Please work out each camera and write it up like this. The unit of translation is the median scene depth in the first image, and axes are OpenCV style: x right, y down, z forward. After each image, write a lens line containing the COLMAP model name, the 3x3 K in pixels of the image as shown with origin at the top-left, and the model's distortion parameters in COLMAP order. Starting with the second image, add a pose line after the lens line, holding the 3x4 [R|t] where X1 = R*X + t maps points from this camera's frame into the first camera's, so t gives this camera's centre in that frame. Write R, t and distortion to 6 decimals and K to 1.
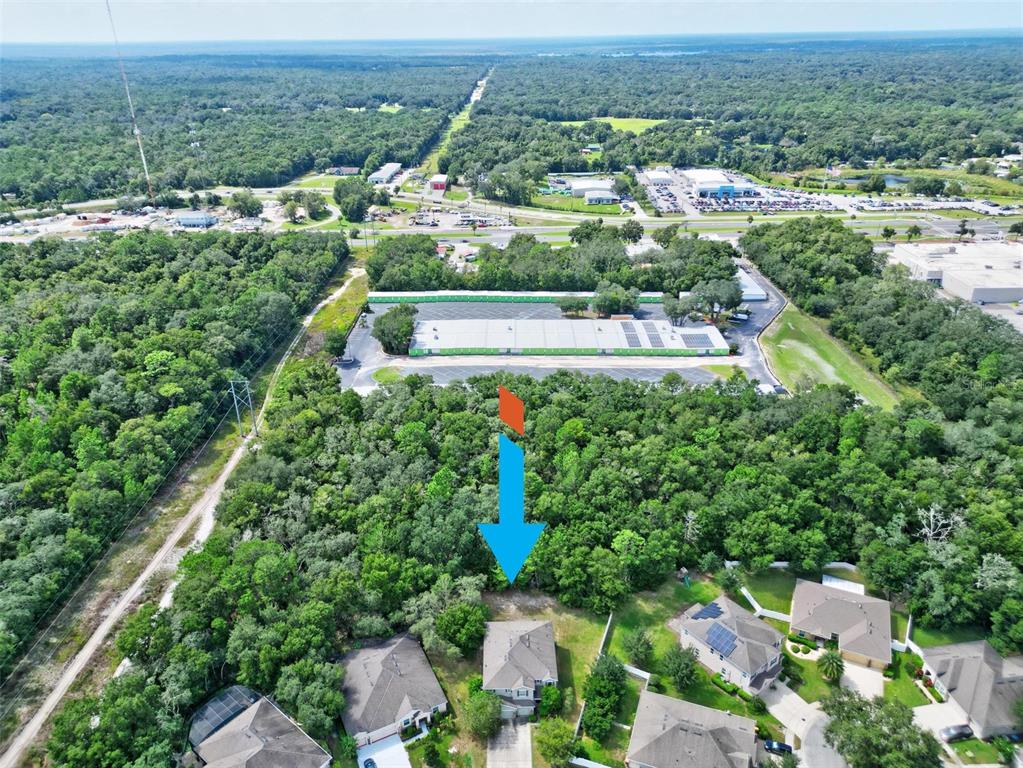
lens RADIAL K [[720.4, 0, 507.8], [0, 720.4, 388.1], [0, 0, 1]] dist [0.045175, -0.042522]
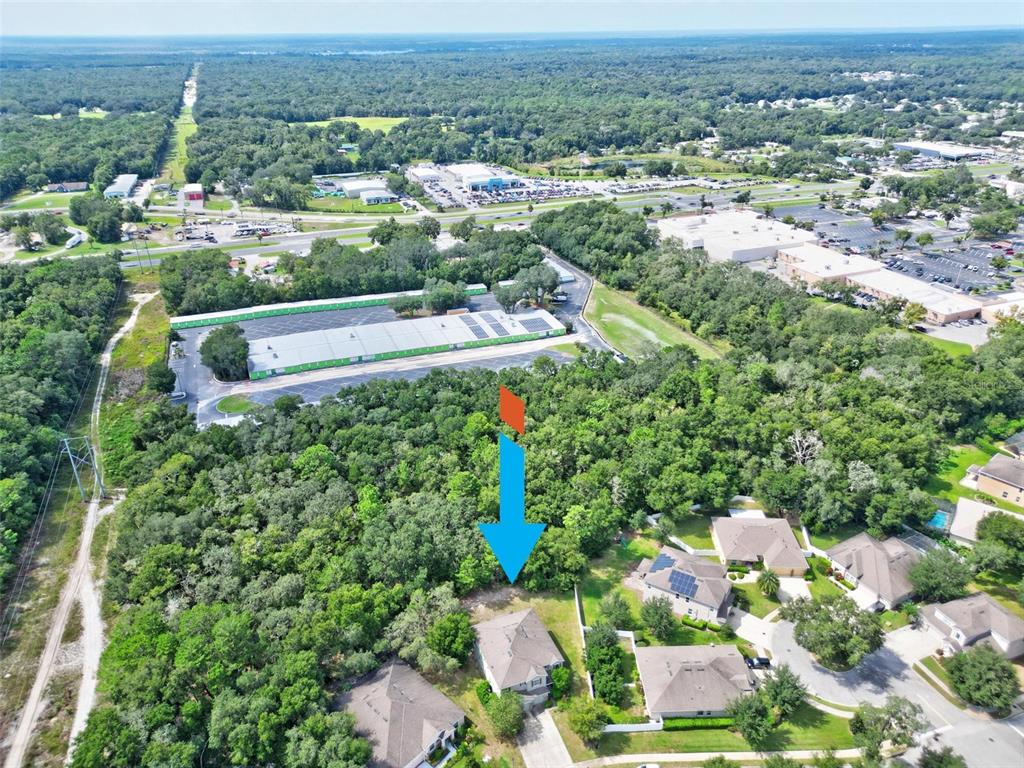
lens RADIAL K [[721.1, 0, 519.0], [0, 721.1, 382.9], [0, 0, 1]] dist [0.045175, -0.042522]
pose [[0.931800, -0.154430, 0.328482, -0.158365], [0.155995, 0.987518, 0.021753, -0.010451], [-0.327741, 0.030972, 0.944260, 0.022710]]
